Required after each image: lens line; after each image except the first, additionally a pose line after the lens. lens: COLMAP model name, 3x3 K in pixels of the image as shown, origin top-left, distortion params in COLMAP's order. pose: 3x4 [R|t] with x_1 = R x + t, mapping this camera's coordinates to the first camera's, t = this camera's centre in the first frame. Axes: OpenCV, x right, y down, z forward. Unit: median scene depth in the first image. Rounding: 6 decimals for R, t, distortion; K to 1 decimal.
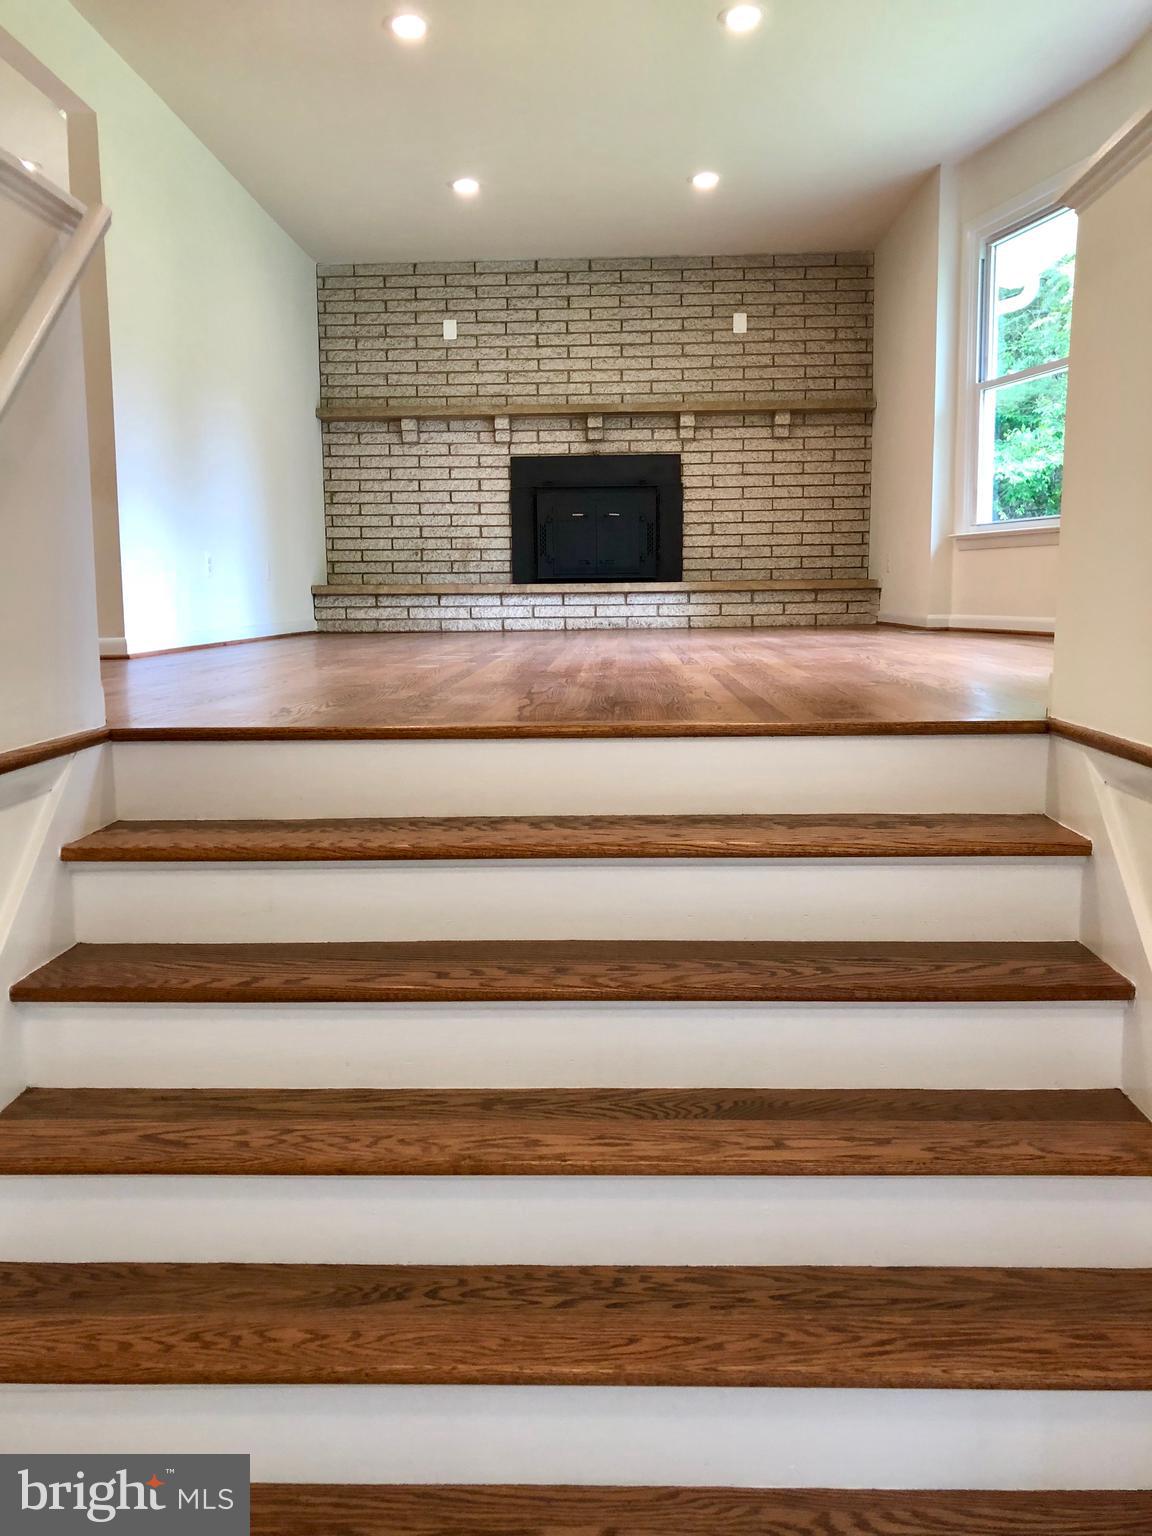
lens RADIAL K [[1261.0, 0, 574.0], [0, 1261.0, 762.6], [0, 0, 1]] dist [0.051235, -0.083712]
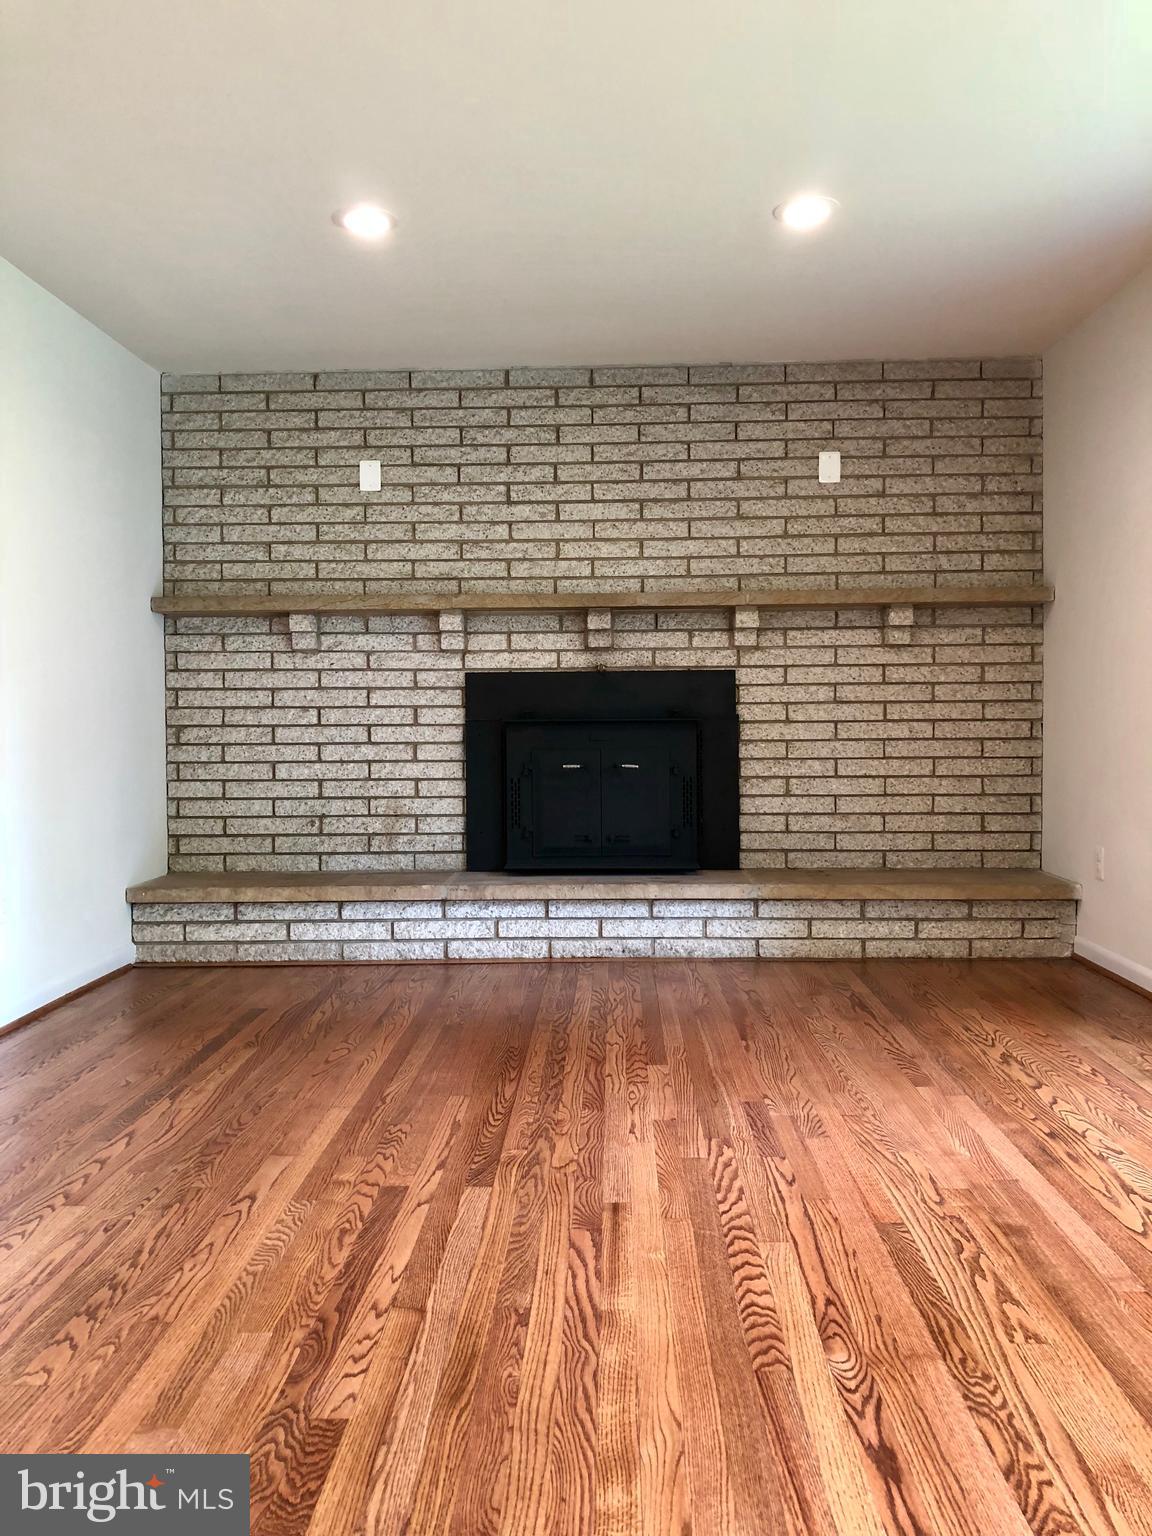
lens RADIAL K [[1261.0, 0, 577.6], [0, 1261.0, 784.3], [0, 0, 1]] dist [0.051235, -0.083712]
pose [[0.999982, 0.002618, 0.005403, 0.002701], [-0.002097, 0.995540, -0.094314, -0.129687], [-0.005626, 0.094301, 0.995528, 0.387743]]
